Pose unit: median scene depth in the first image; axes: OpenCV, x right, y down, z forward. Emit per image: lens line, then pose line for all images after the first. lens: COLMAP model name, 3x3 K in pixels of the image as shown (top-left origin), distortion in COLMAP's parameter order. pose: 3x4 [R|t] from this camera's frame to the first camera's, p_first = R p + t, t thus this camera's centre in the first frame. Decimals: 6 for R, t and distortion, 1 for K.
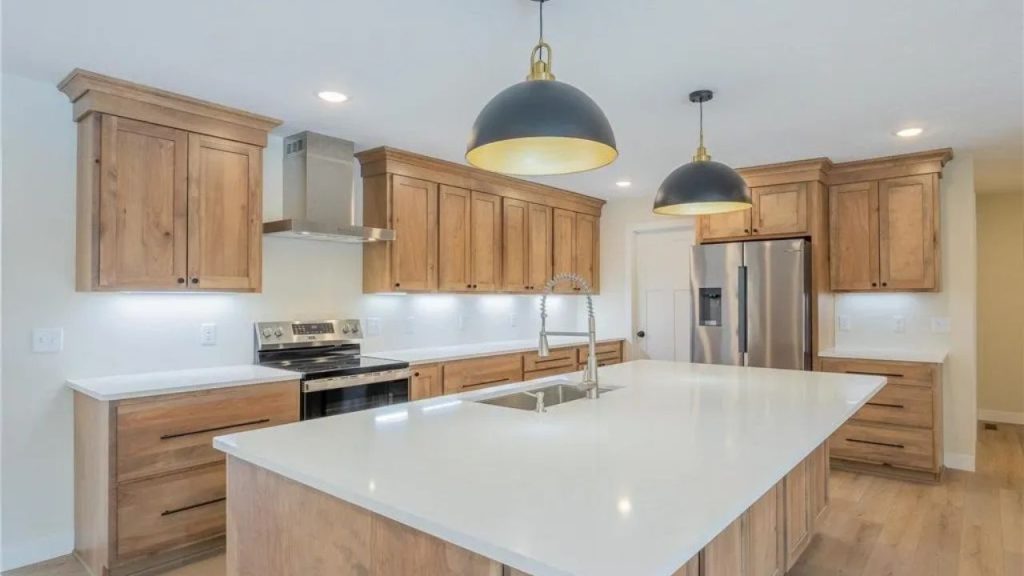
lens RADIAL K [[580.3, 0, 513.9], [0, 580.3, 286.2], [0, 0, 1]] dist [0.004894, 0.000888]
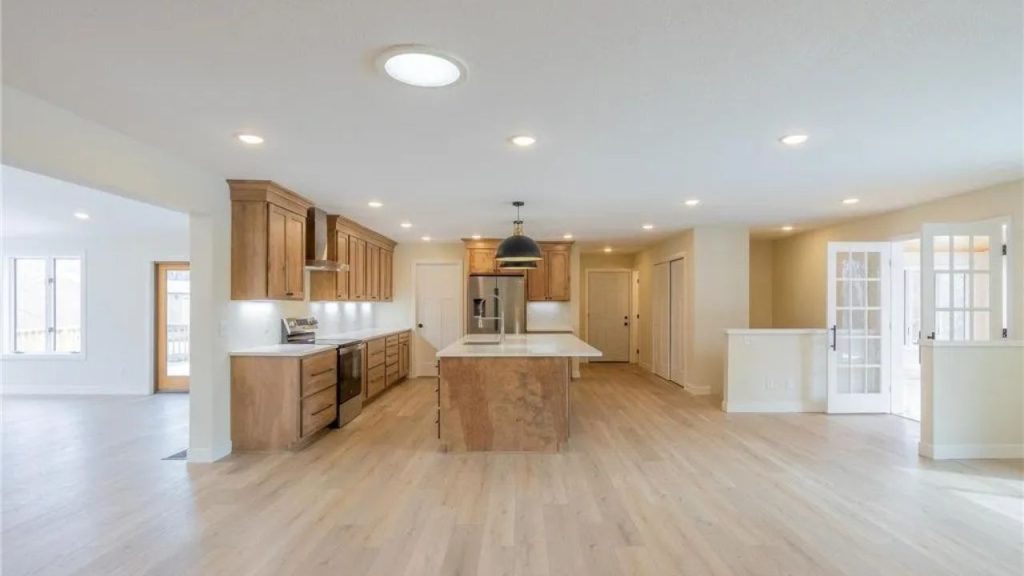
lens RADIAL K [[580.3, 0, 511.3], [0, 580.3, 295.8], [0, 0, 1]] dist [0.004894, 0.000888]
pose [[0.767236, 0.010620, 0.641277, -0.883136], [-0.013804, 0.999905, -0.000045, -0.009156], [-0.641216, -0.008817, 0.767309, -0.602021]]
